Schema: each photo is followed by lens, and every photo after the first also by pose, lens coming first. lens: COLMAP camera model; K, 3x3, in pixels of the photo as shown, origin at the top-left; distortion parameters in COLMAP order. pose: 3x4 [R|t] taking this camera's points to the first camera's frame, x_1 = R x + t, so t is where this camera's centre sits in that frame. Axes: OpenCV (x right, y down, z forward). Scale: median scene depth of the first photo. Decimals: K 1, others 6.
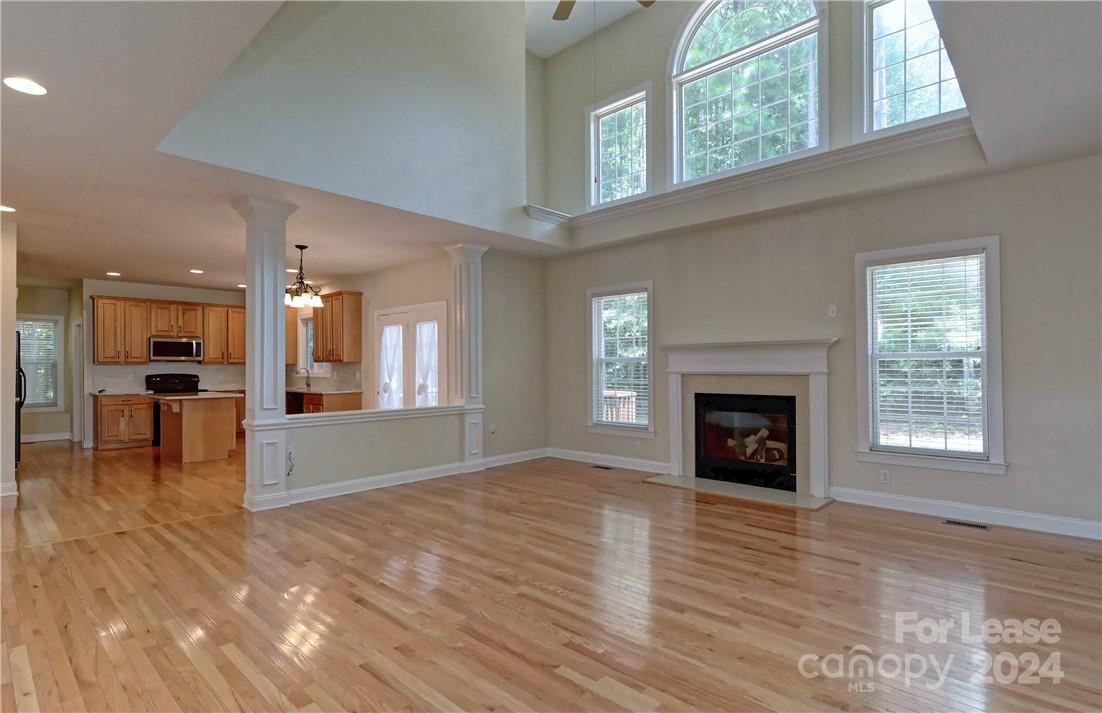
lens RADIAL K [[543.1, 0, 559.5], [0, 543.1, 367.0], [0, 0, 1]] dist [0.021008, 0.001033]
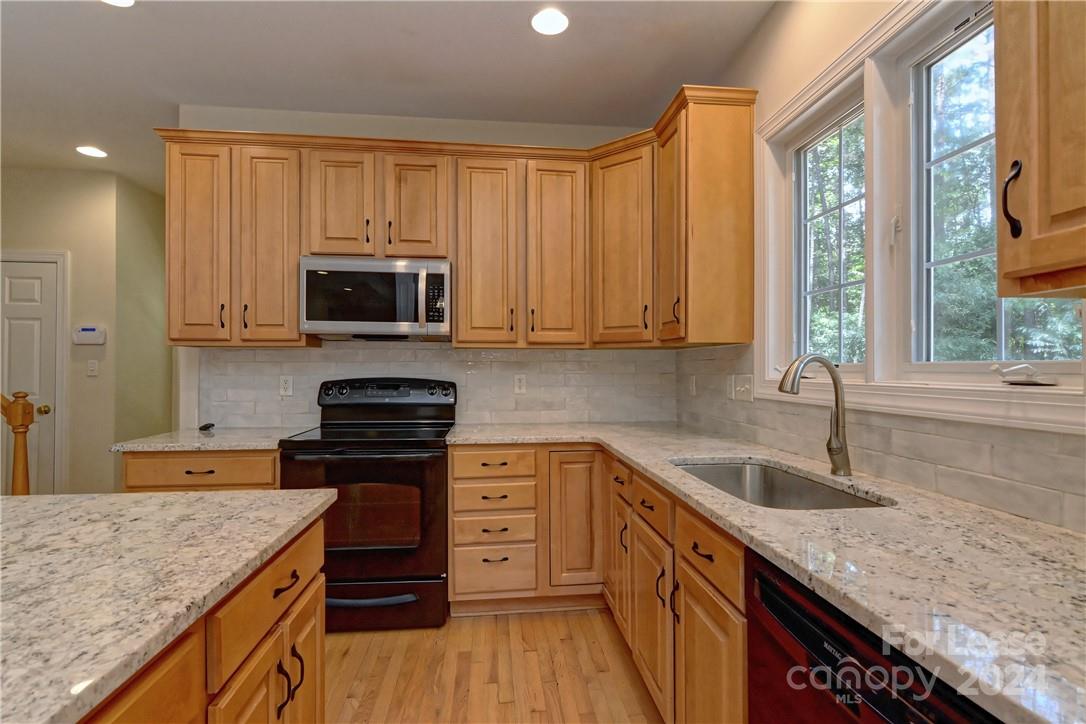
lens RADIAL K [[525.7, 0, 545.0], [0, 525.7, 367.5], [0, 0, 1]] dist [0.011277, -0.001616]
pose [[0.752775, 0.005335, -0.658257, -0.466495], [-0.001686, 0.999980, 0.006177, 0.004394], [0.658276, -0.003540, 0.752768, 0.900102]]
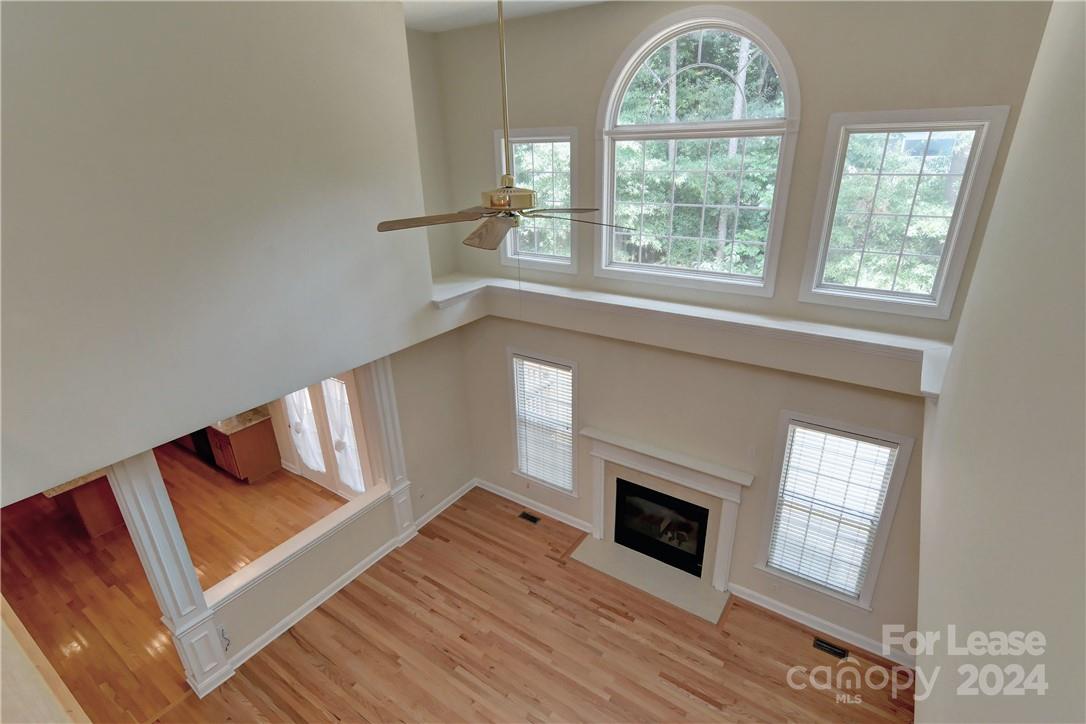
lens RADIAL K [[525.7, 0, 553.0], [0, 525.7, 366.2], [0, 0, 1]] dist [0.011277, -0.001616]
pose [[0.987960, -0.070873, 0.137523, 0.001715], [0.010292, 0.917038, 0.398666, -0.387229], [-0.154369, -0.392451, 0.906726, 0.129037]]
